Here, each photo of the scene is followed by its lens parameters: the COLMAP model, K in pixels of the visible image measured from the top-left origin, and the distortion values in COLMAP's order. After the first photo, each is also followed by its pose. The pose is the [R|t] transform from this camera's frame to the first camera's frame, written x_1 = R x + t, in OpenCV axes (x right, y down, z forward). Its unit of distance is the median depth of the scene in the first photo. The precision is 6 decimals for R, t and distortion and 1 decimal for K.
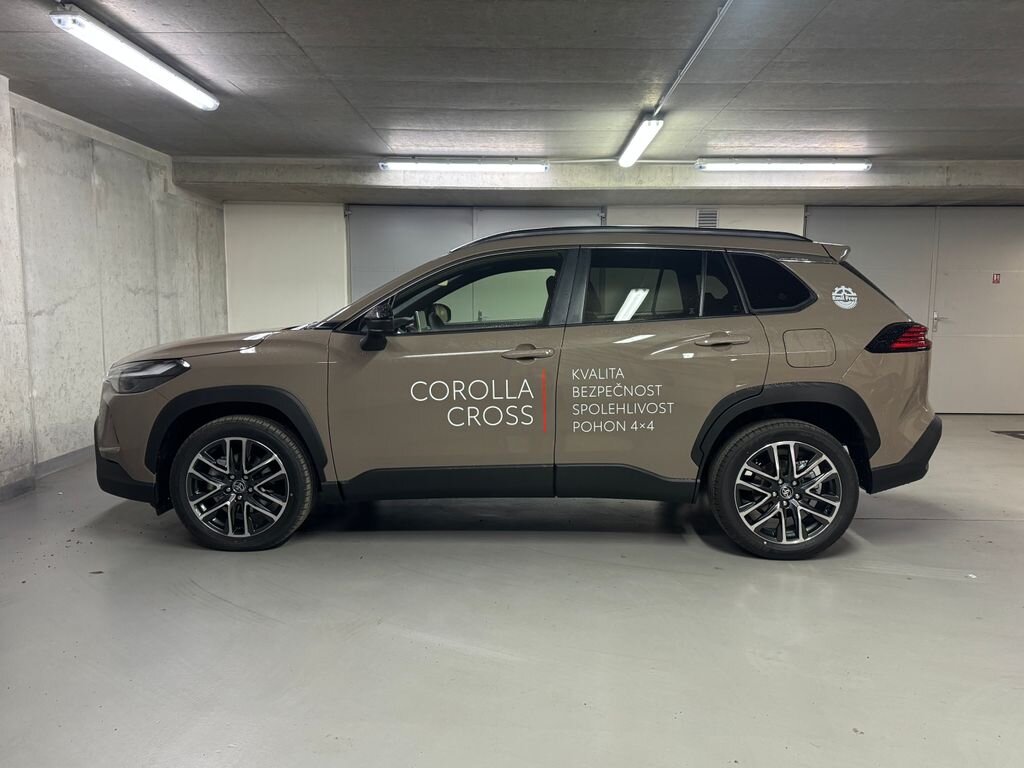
lens RADIAL K [[756.4, 0, 518.9], [0, 756.4, 389.5], [0, 0, 1]] dist [0.028864, -0.036346]
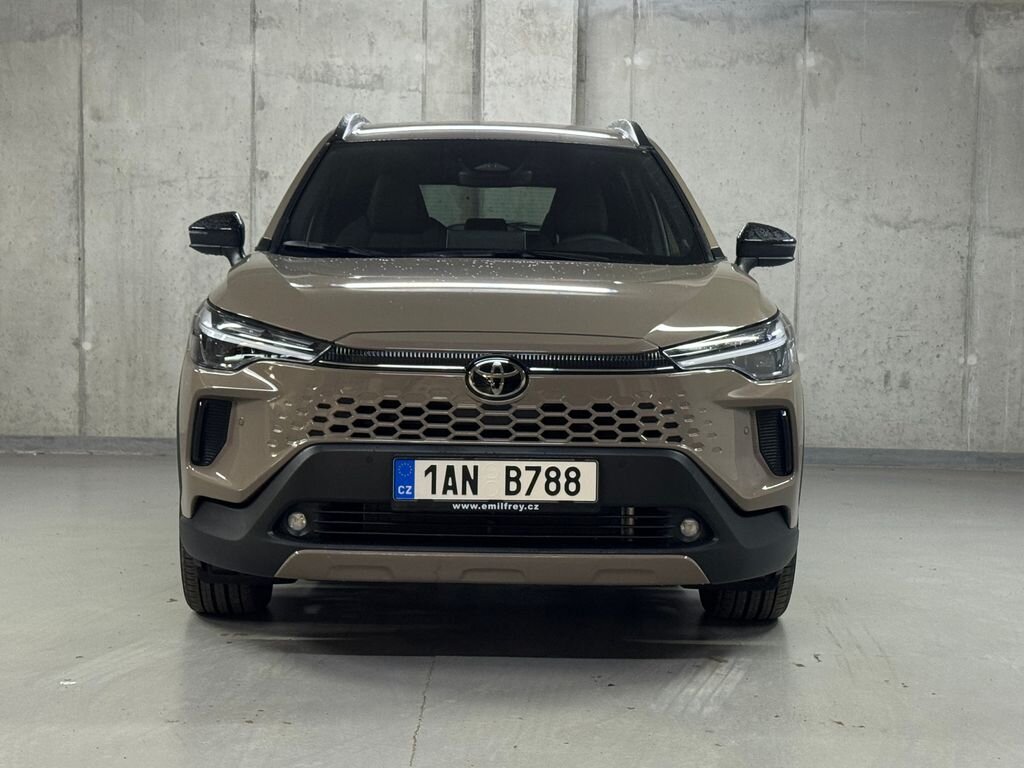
lens RADIAL K [[1892.6, 0, 507.3], [0, 1892.6, 389.6], [0, 0, 1]] dist [0.149570, 0.000000]
pose [[0.008438, 0.063288, -0.997960, 1.177355], [-0.133758, 0.989098, 0.061596, -0.055710], [0.990978, 0.132965, 0.016812, 0.759561]]
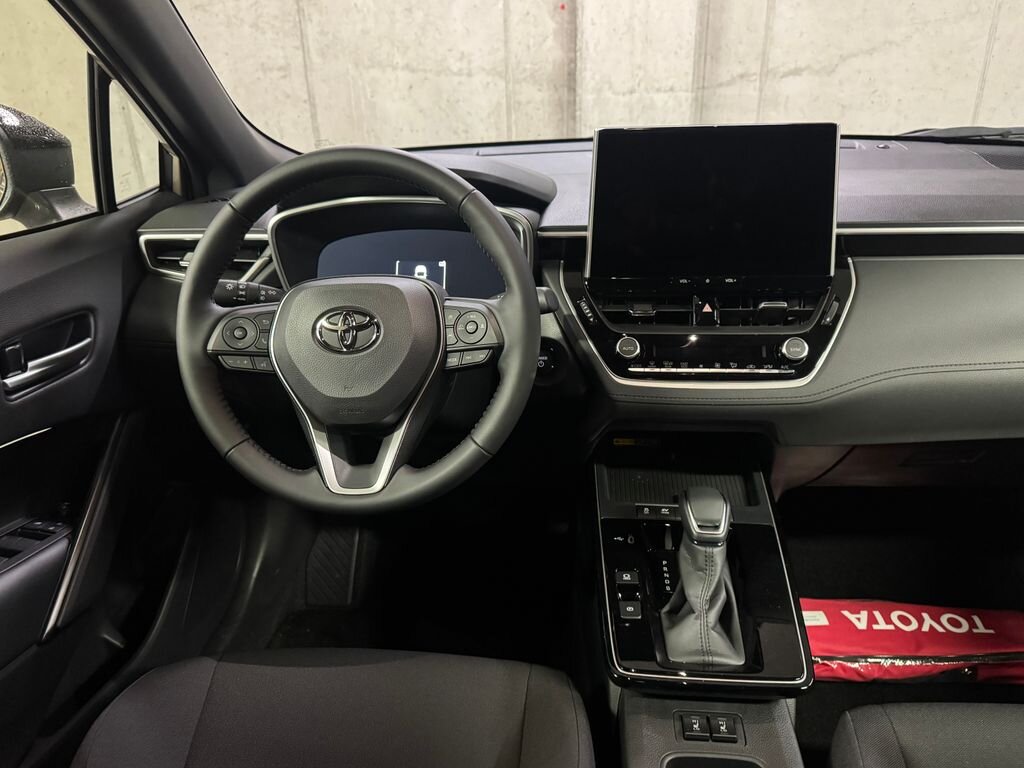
lens RADIAL K [[756.4, 0, 514.4], [0, 756.4, 376.9], [0, 0, 1]] dist [0.028864, -0.036346]
pose [[-0.062984, 0.385985, -0.920353, 0.044311], [-0.092736, 0.915930, 0.390476, -0.084673], [0.993697, 0.109943, -0.021894, 0.736507]]
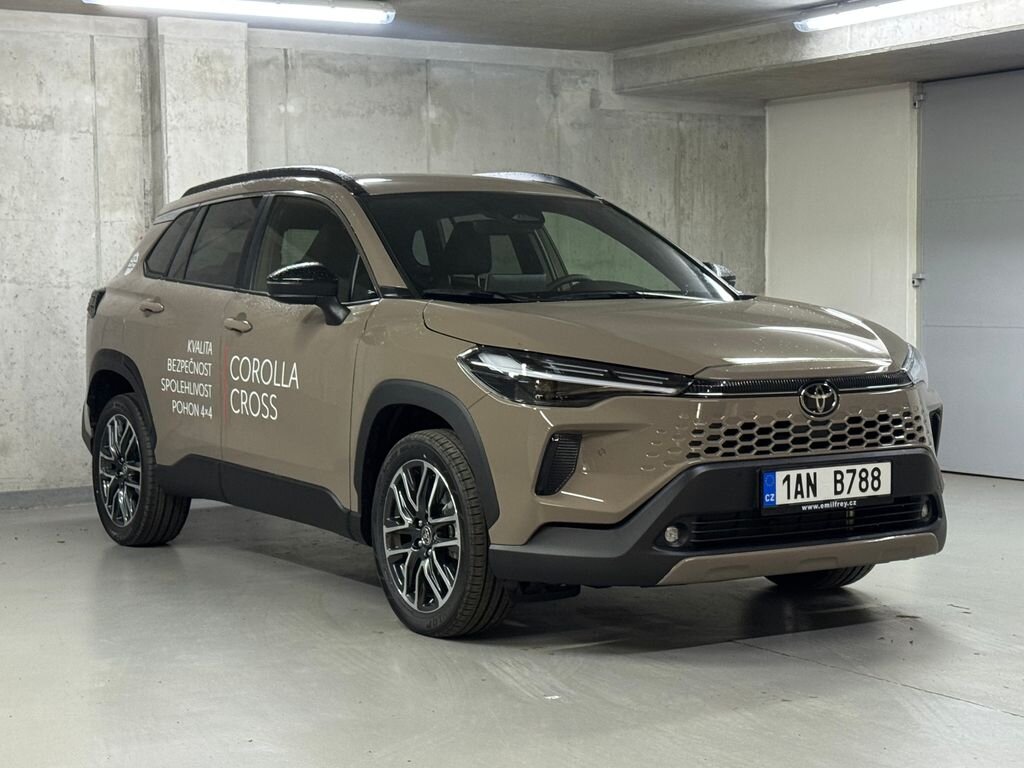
lens RADIAL K [[1892.6, 0, 507.8], [0, 1892.6, 384.1], [0, 0, 1]] dist [0.149570, 0.000000]
pose [[0.530822, 0.032241, -0.846870, 1.104906], [-0.083485, 0.996405, -0.014395, 0.012801], [0.843361, 0.078342, 0.531605, 0.088506]]
